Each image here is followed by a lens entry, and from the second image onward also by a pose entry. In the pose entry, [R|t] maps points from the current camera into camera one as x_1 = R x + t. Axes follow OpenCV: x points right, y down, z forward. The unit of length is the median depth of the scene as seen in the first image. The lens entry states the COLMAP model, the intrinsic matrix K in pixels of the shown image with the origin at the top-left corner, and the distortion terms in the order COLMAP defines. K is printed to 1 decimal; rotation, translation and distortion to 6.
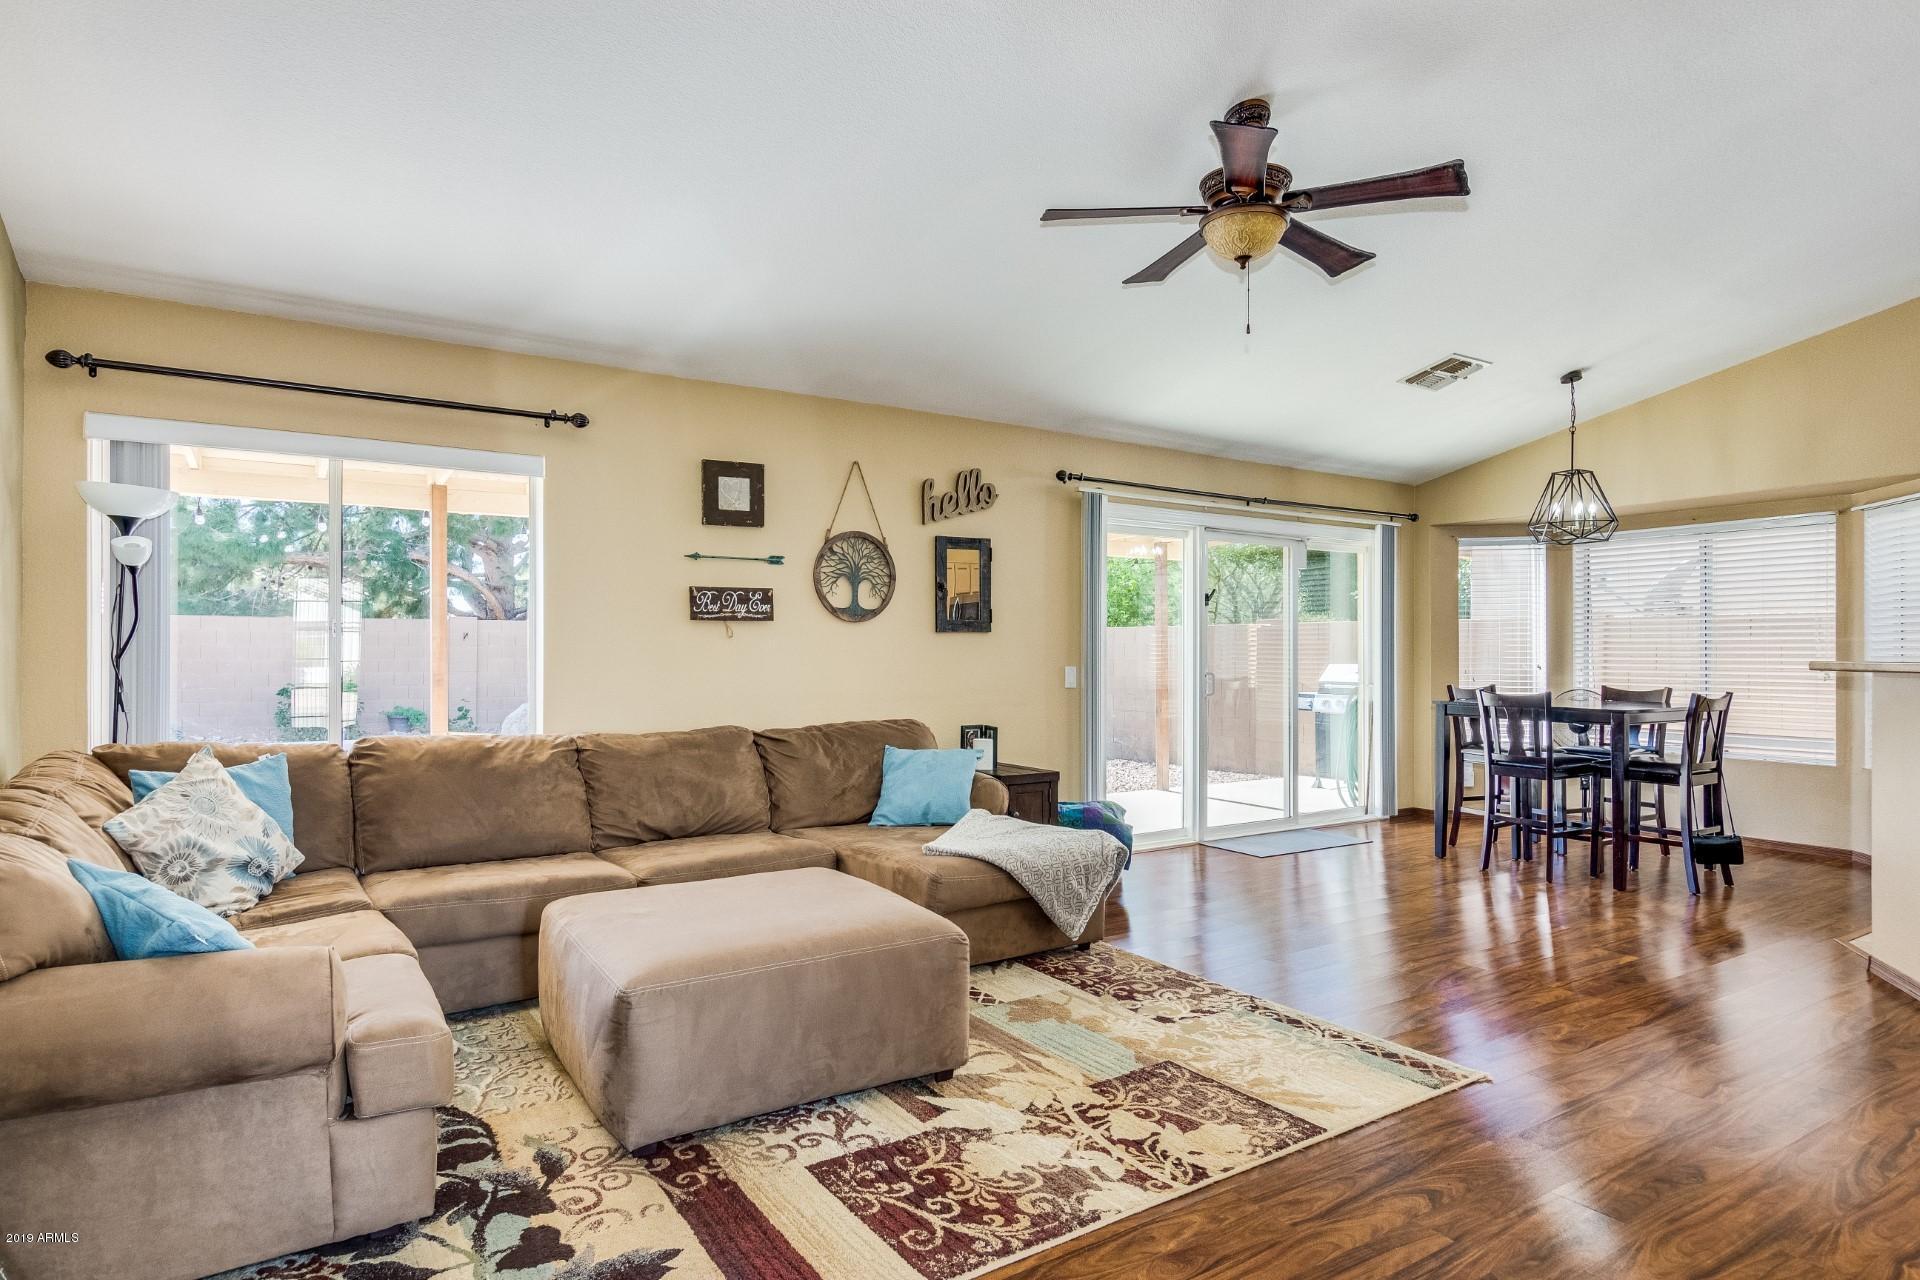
lens RADIAL K [[1053.7, 0, 960.0], [0, 1053.7, 640.0], [0, 0, 1]] dist [0.002510, 0.000386]
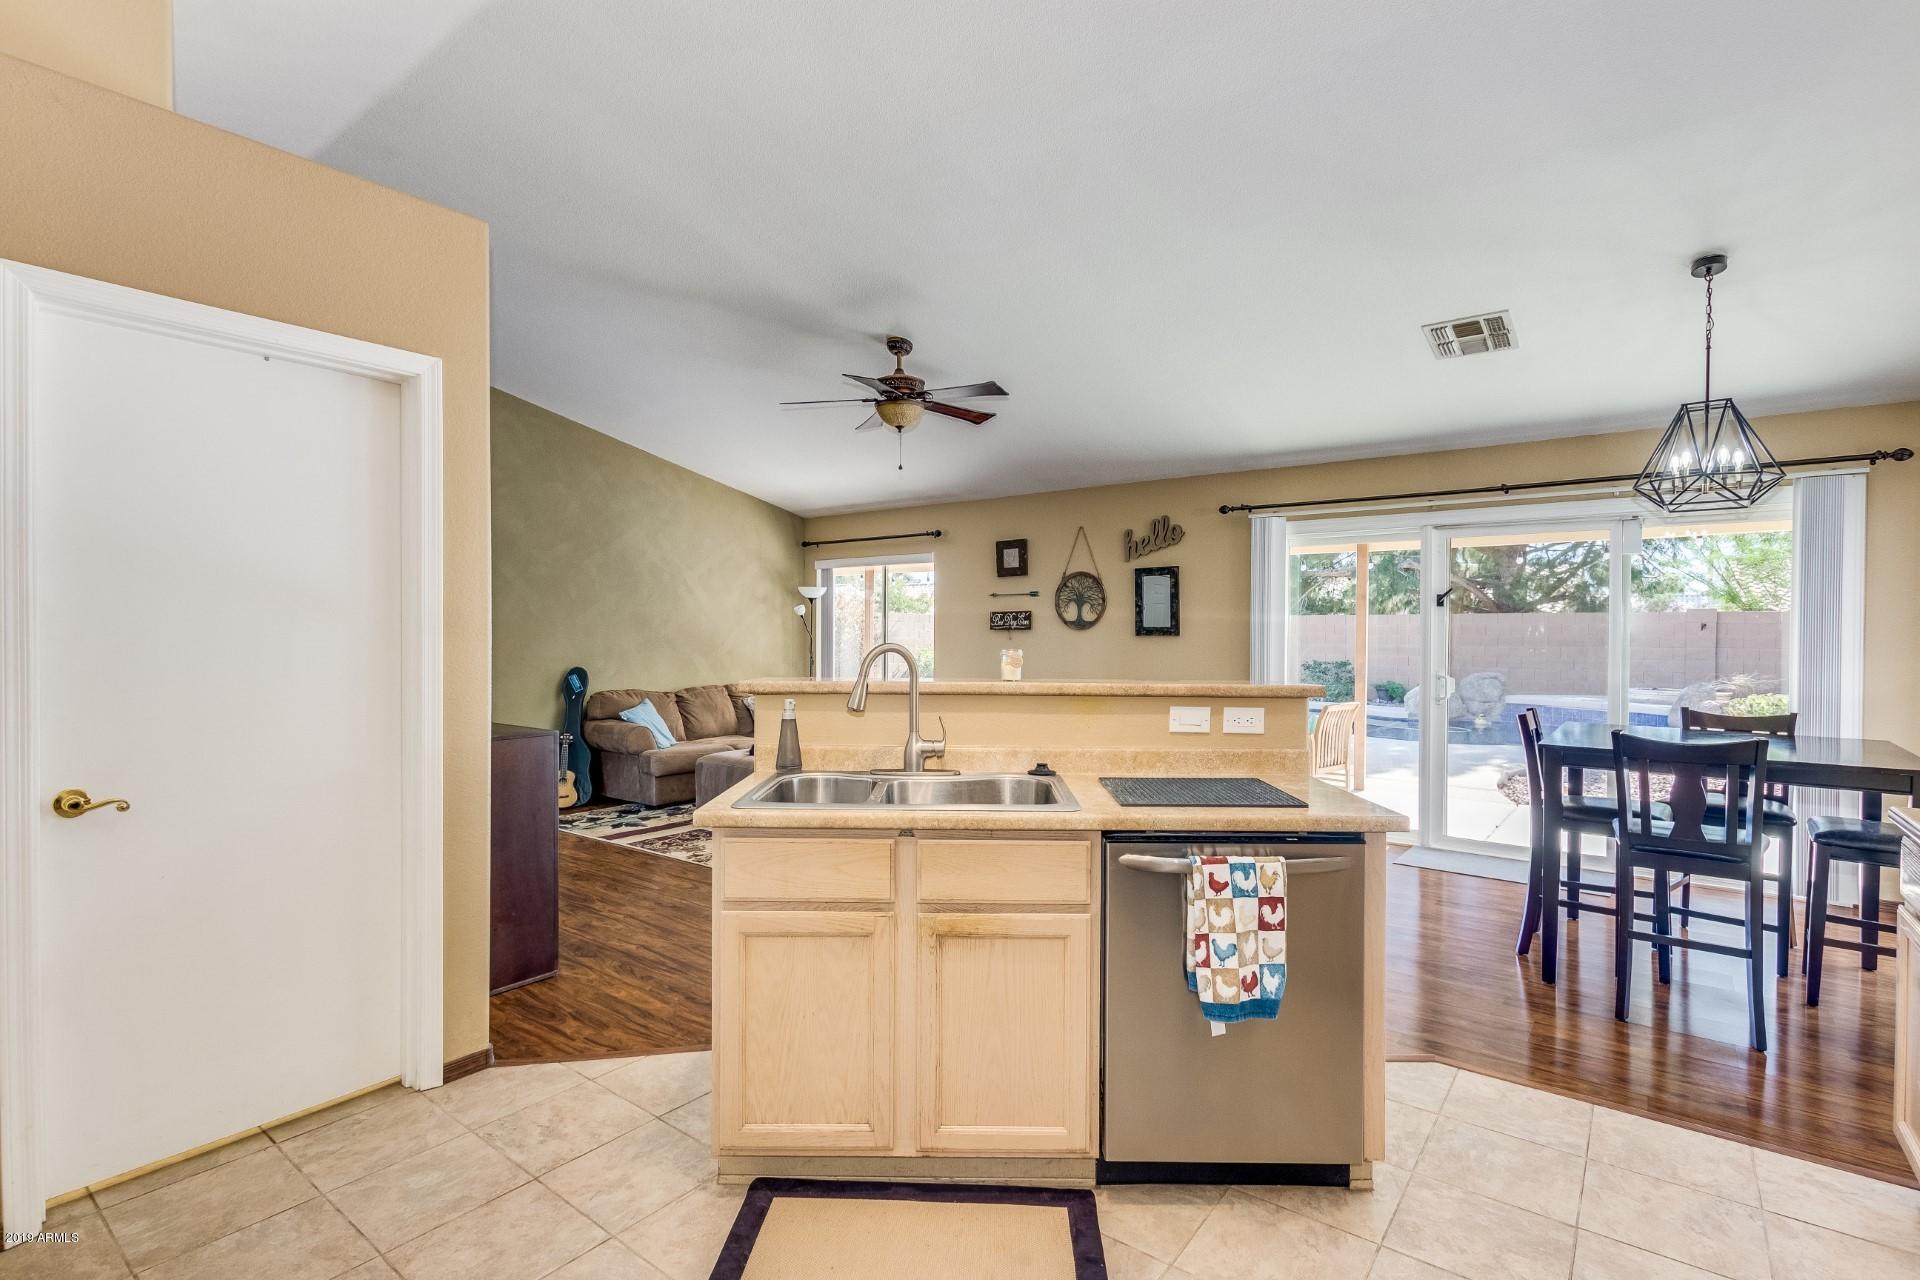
lens RADIAL K [[895.8, 0, 960.0], [0, 895.8, 640.0], [0, 0, 1]] dist [0.000460, 0.000014]
pose [[0.329830, 0.009980, -0.943987, 1.778150], [0.006786, 0.999893, 0.012942, -0.033259], [0.944016, -0.010675, 0.329727, 0.642332]]
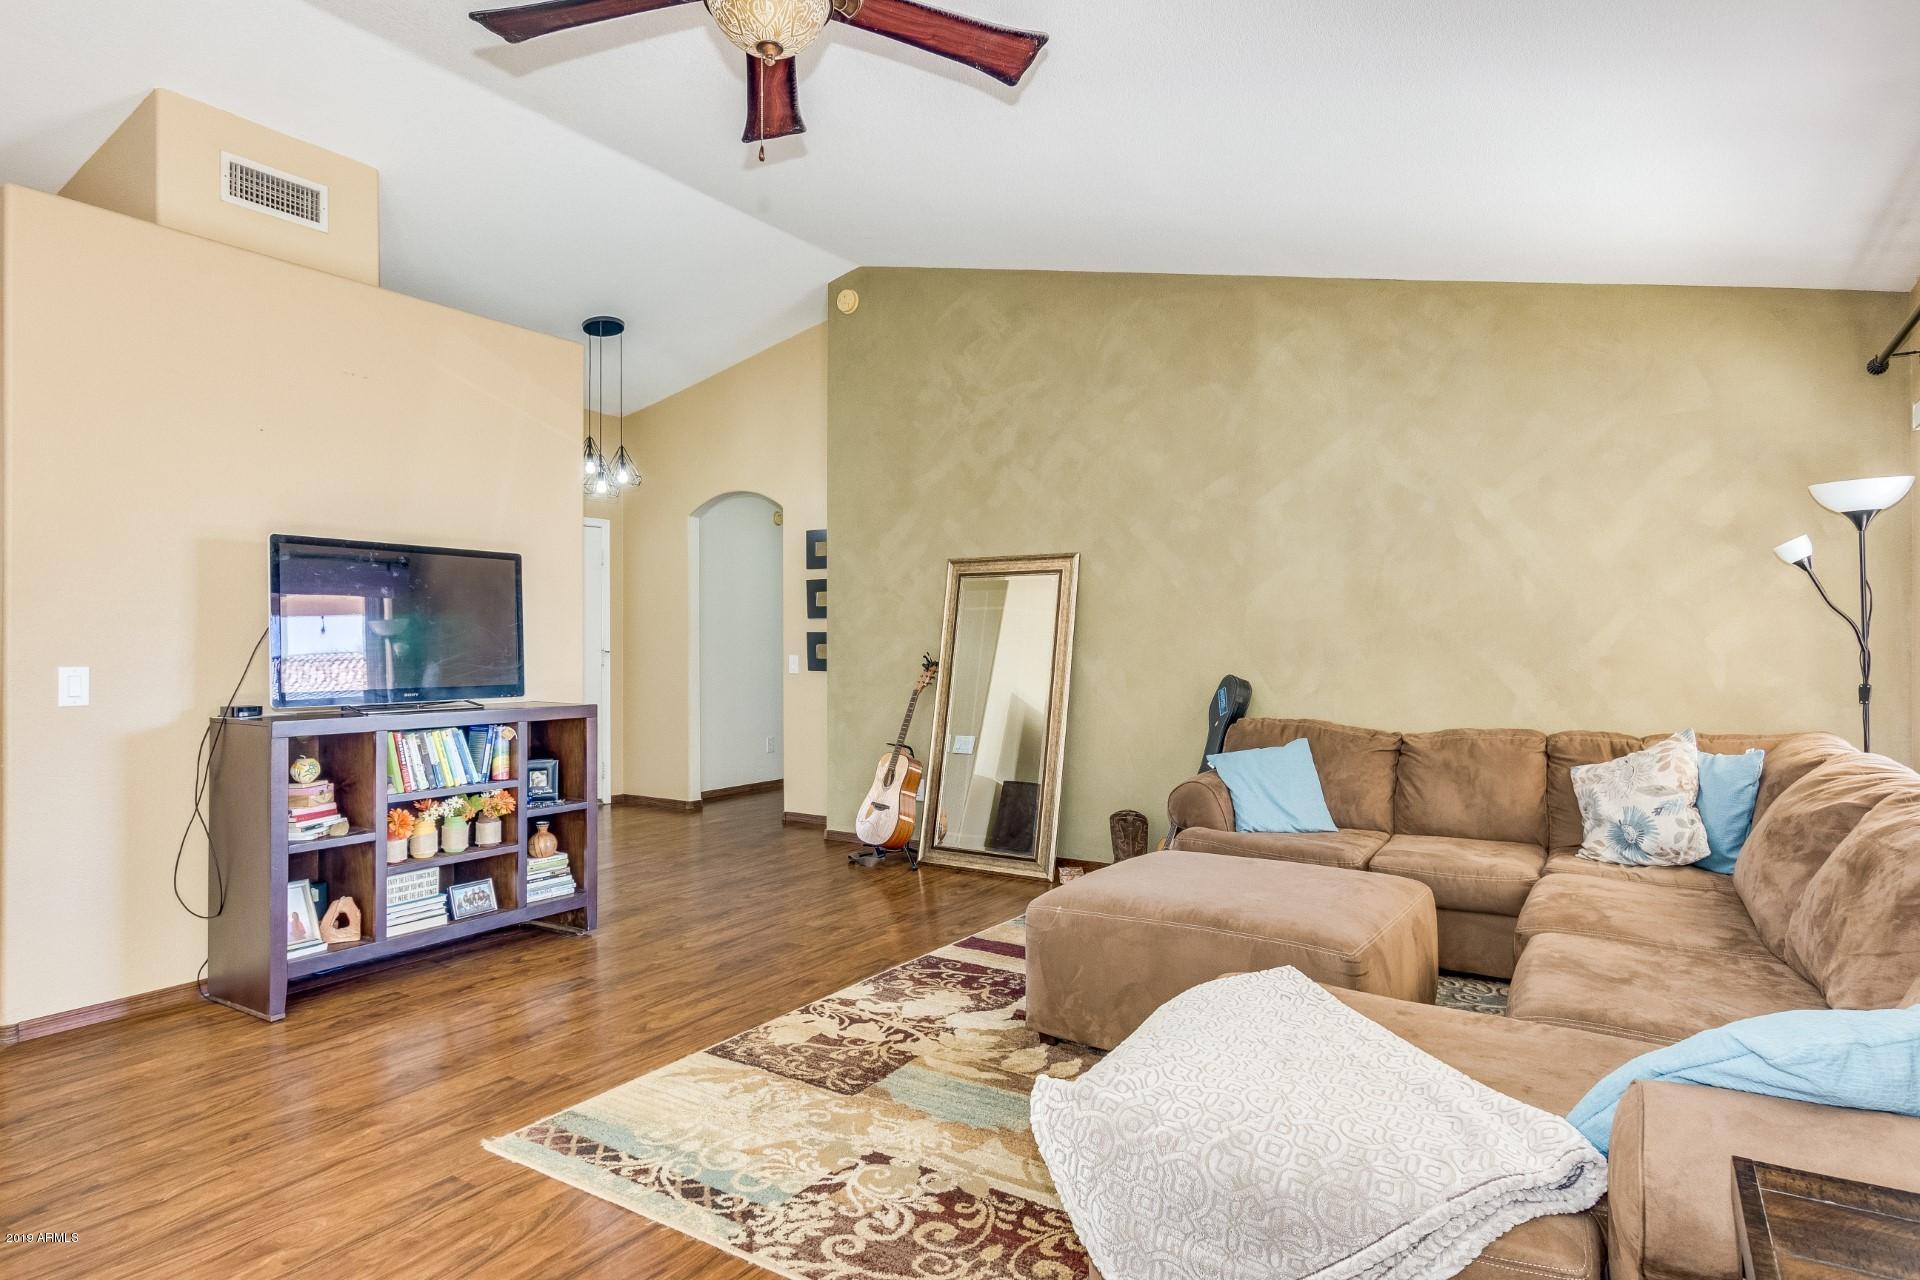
lens RADIAL K [[1053.7, 0, 960.0], [0, 1053.7, 640.0], [0, 0, 1]] dist [0.002510, 0.000386]
pose [[-0.912395, -0.001367, -0.409308, 0.449115], [0.005014, 0.999882, -0.014516, 0.021542], [0.409279, -0.015297, -0.912281, 1.734106]]
